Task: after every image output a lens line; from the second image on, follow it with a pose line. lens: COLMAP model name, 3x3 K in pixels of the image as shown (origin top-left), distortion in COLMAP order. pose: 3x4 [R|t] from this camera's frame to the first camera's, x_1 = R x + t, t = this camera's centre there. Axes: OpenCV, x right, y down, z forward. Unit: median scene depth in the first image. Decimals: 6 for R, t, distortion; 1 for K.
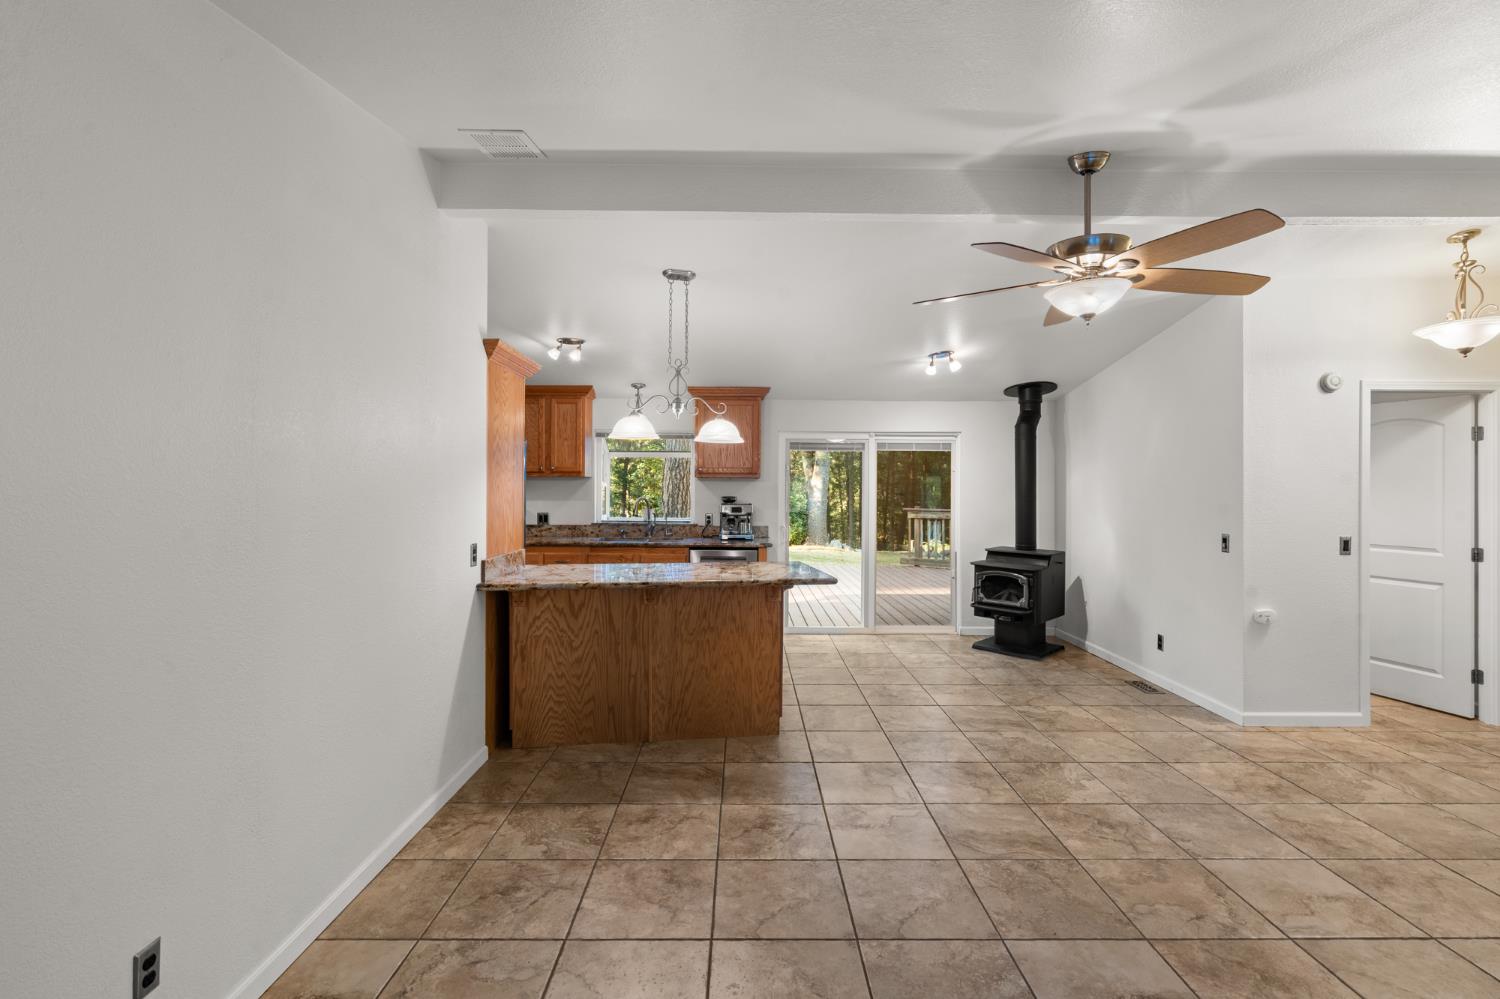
lens RADIAL K [[672.9, 0, 744.9], [0, 672.9, 494.5], [0, 0, 1]] dist [-0.001922, 0.001502]
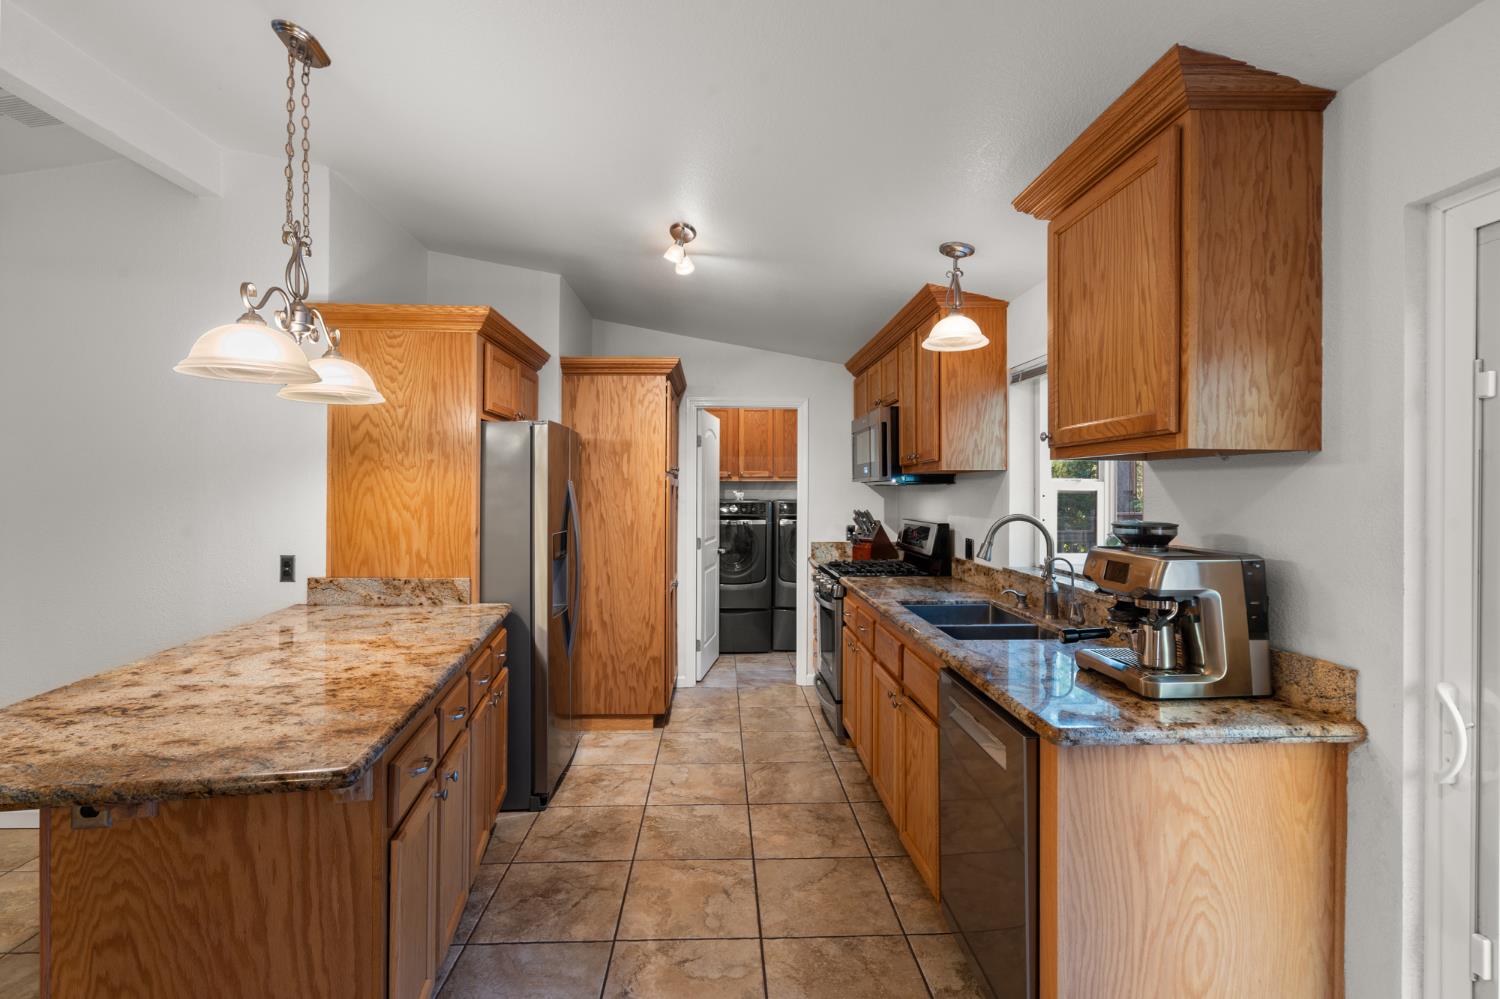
lens RADIAL K [[672.9, 0, 743.1], [0, 672.9, 491.6], [0, 0, 1]] dist [-0.001922, 0.001502]
pose [[0.039914, -0.002946, -0.999199, 0.254337], [-0.013552, 0.999902, -0.003489, -0.006606], [0.999111, 0.013680, 0.039870, 0.833568]]
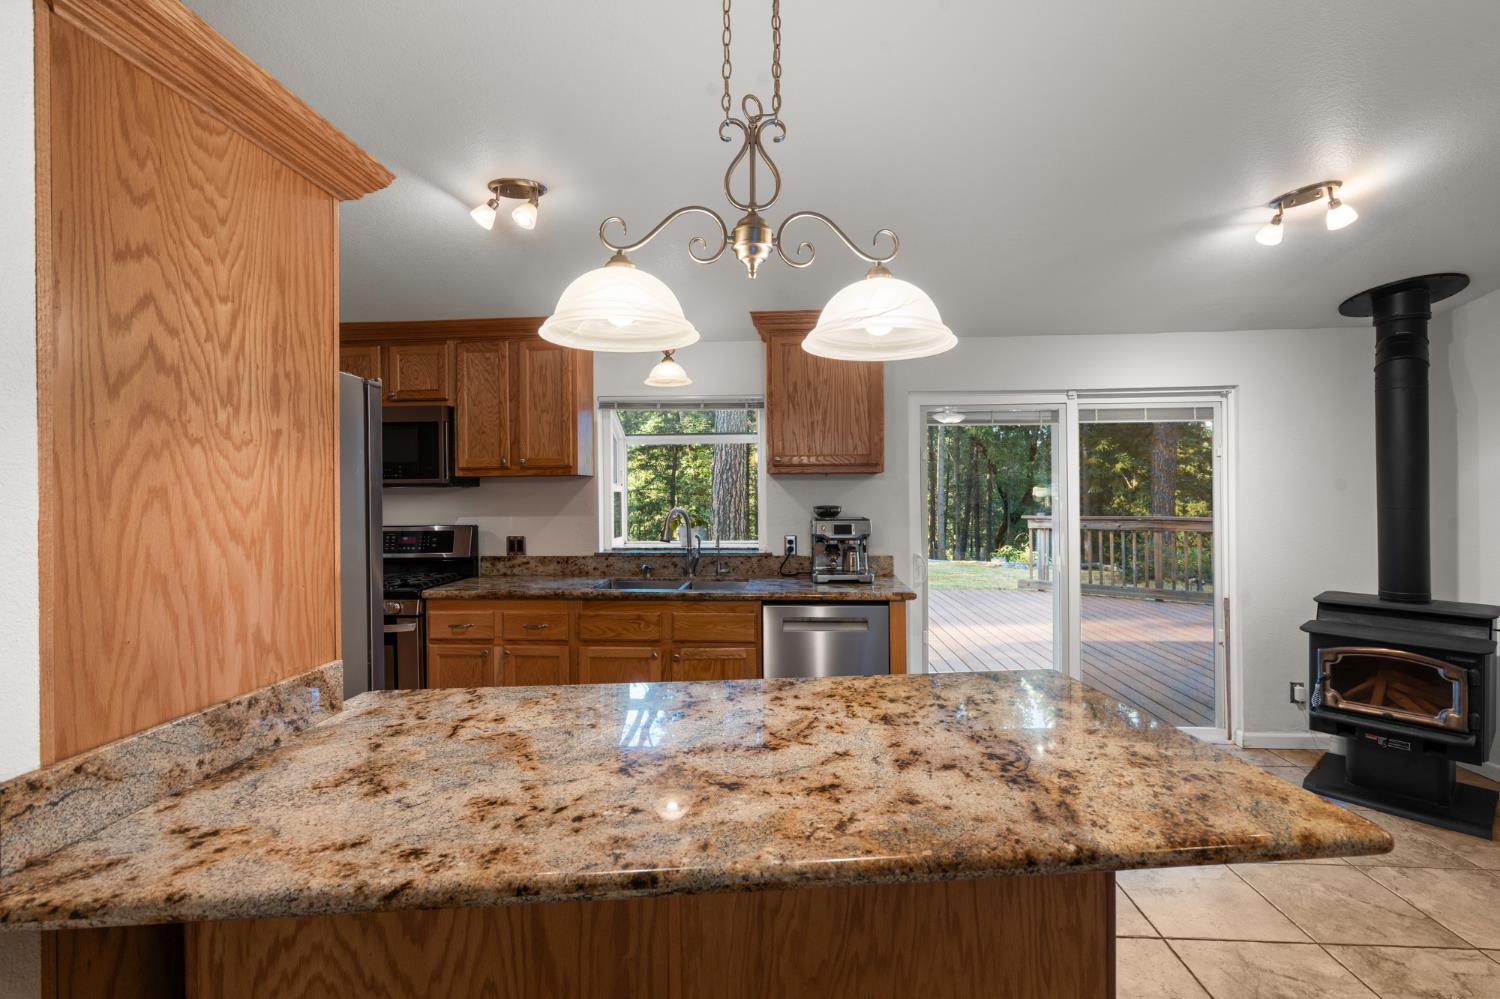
lens RADIAL K [[672.9, 0, 742.3], [0, 672.9, 498.9], [0, 0, 1]] dist [-0.001922, 0.001502]
pose [[0.996955, -0.013433, -0.076815, -0.052007], [0.013275, 0.999909, -0.002572, -0.002477], [0.076843, 0.001545, 0.997042, 0.429320]]
